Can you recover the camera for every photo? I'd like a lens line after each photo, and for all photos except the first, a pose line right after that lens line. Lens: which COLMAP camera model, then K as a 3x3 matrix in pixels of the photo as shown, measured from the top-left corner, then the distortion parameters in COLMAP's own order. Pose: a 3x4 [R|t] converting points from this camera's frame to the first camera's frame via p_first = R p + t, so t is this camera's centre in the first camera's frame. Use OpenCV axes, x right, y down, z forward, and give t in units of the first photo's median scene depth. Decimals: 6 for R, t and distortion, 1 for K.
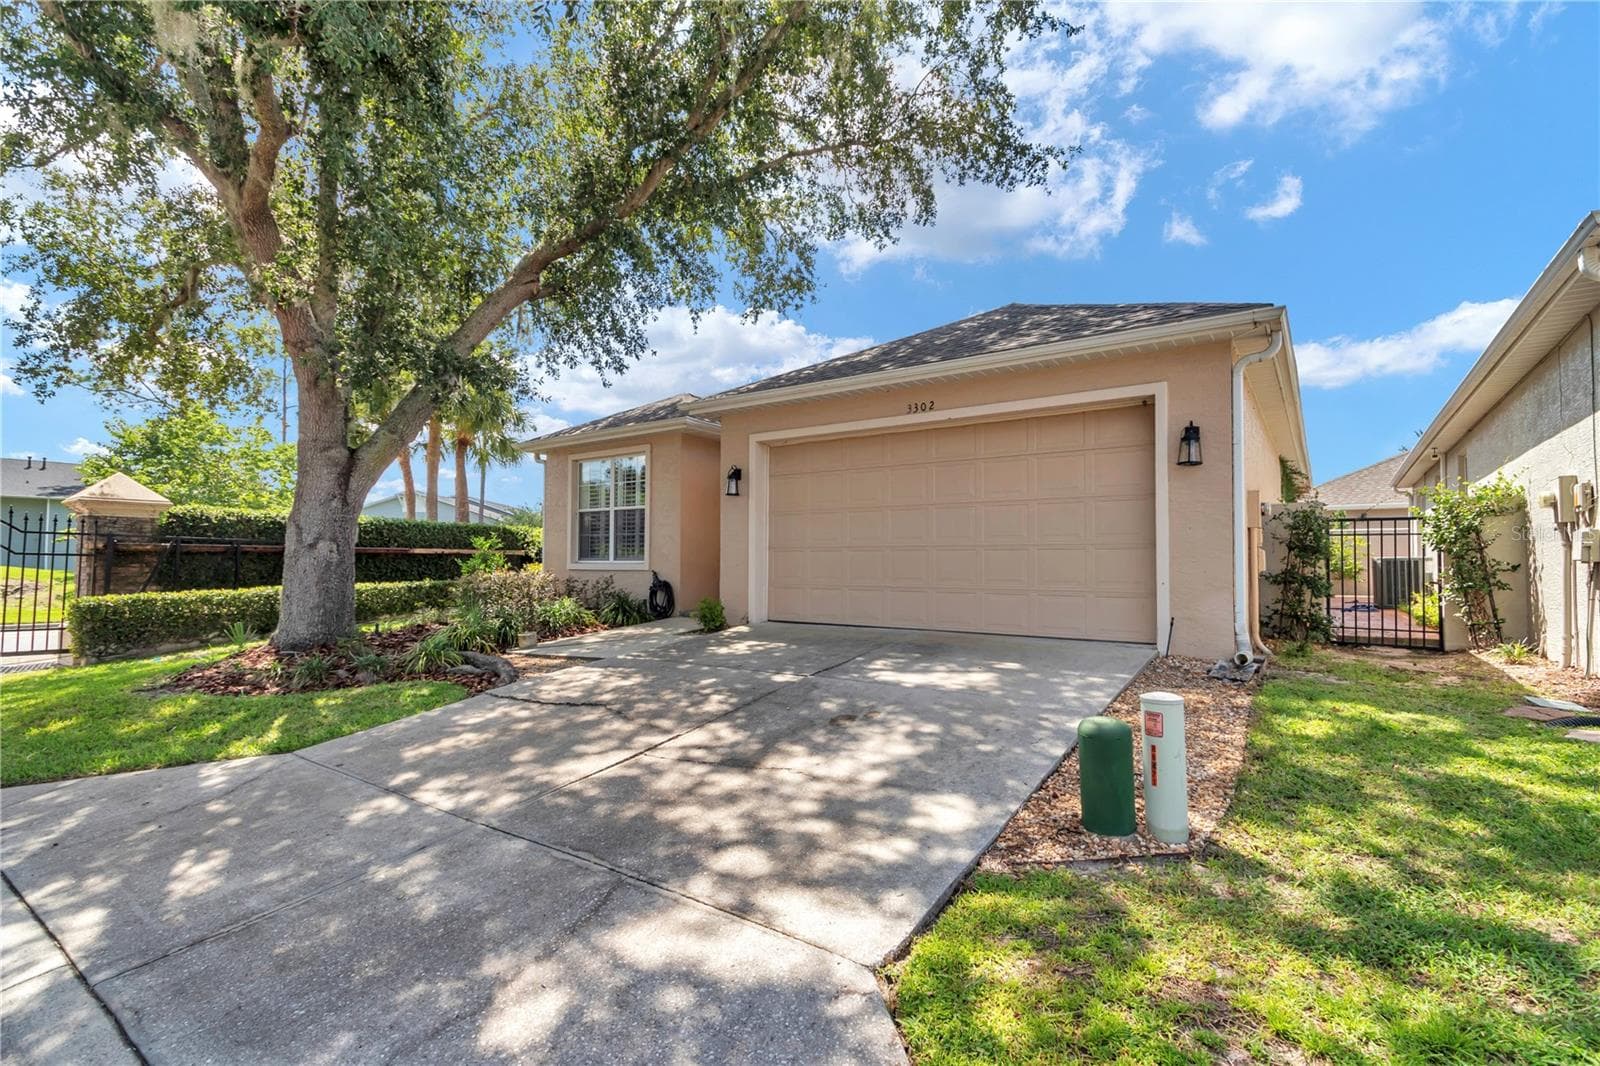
lens RADIAL K [[725.9, 0, 800.0], [0, 725.9, 533.0], [0, 0, 1]] dist [-0.000786, -0.000145]
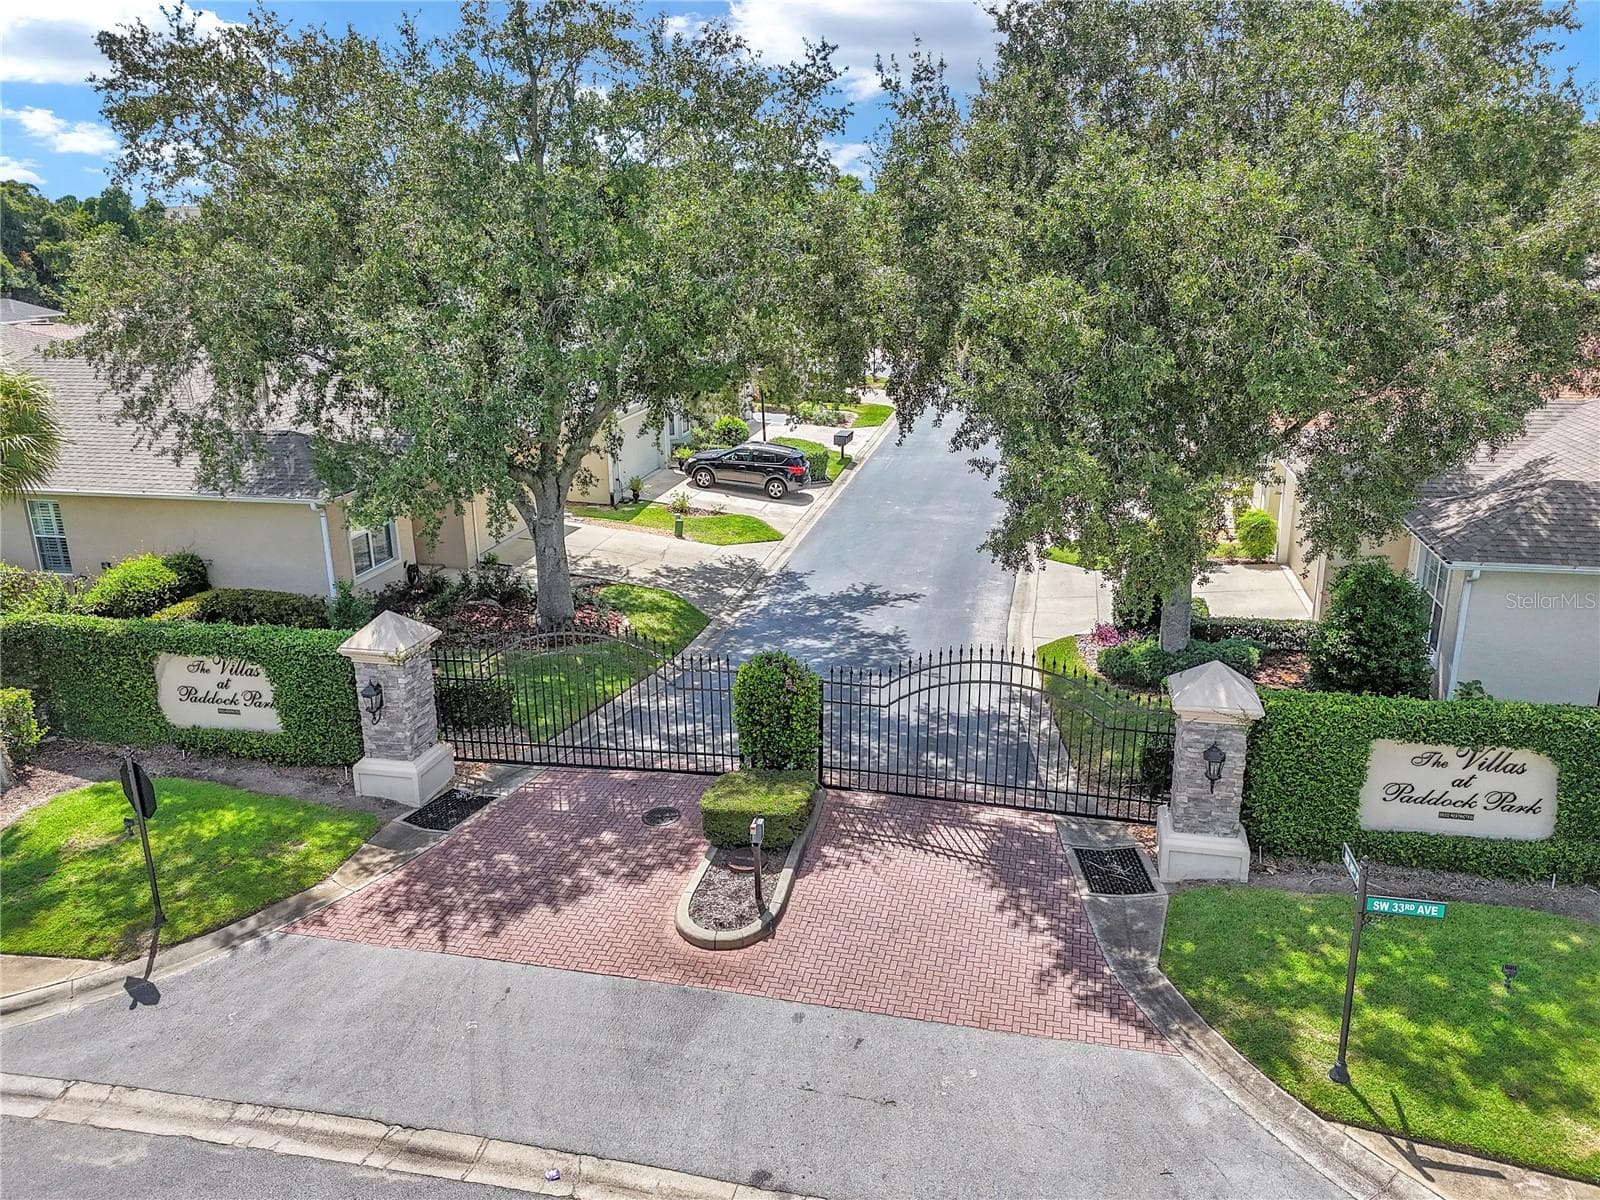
lens RADIAL K [[1171.0, 0, 831.4], [0, 1171.0, 598.3], [0, 0, 1]] dist [0.002364, 0.003349]
pose [[-0.422813, -0.270494, 0.864906, -2.832993], [-0.039122, 0.958972, 0.280787, -0.623549], [-0.905372, 0.084884, -0.416048, 1.254822]]
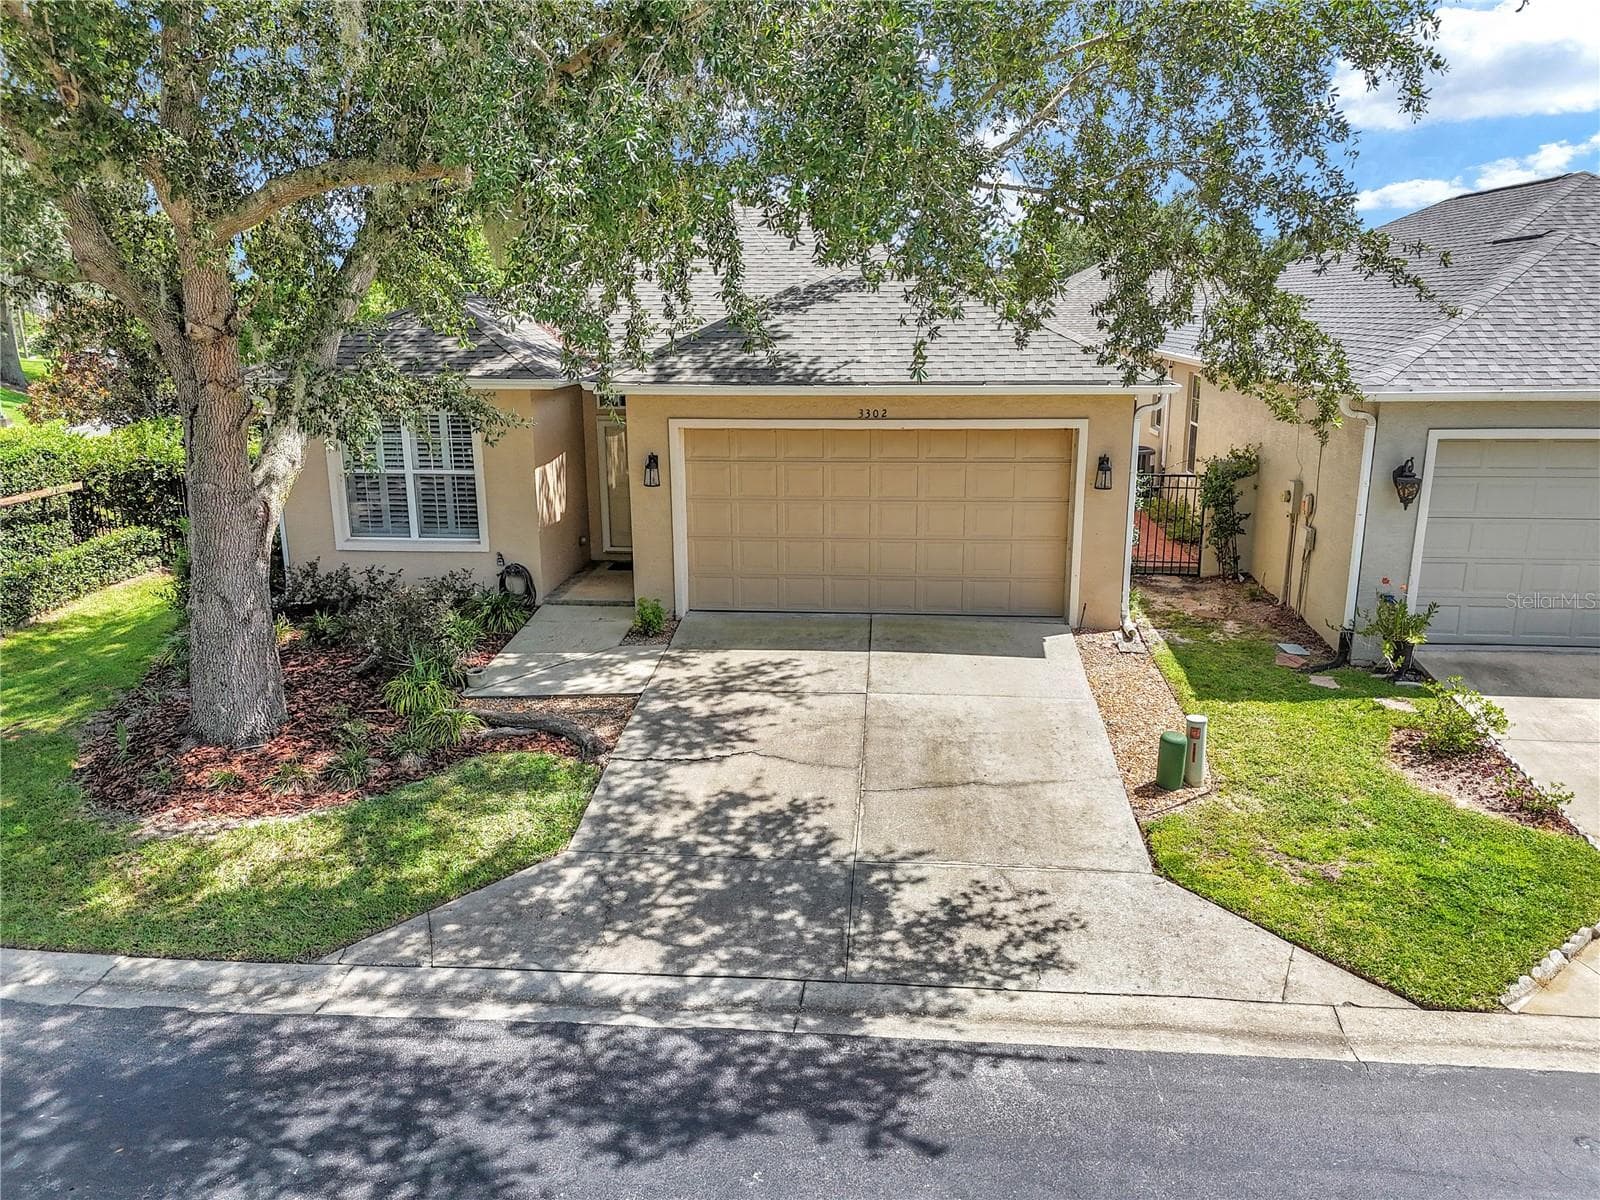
lens RADIAL K [[1155.4, 0, 800.0], [0, 1155.4, 600.0], [0, 0, 1]] dist [0.027107, -0.001452]
pose [[0.866079, -0.133065, 0.481872, -0.564661], [-0.013026, 0.957589, 0.287843, -0.290606], [-0.499737, -0.255571, 0.827615, -0.297089]]
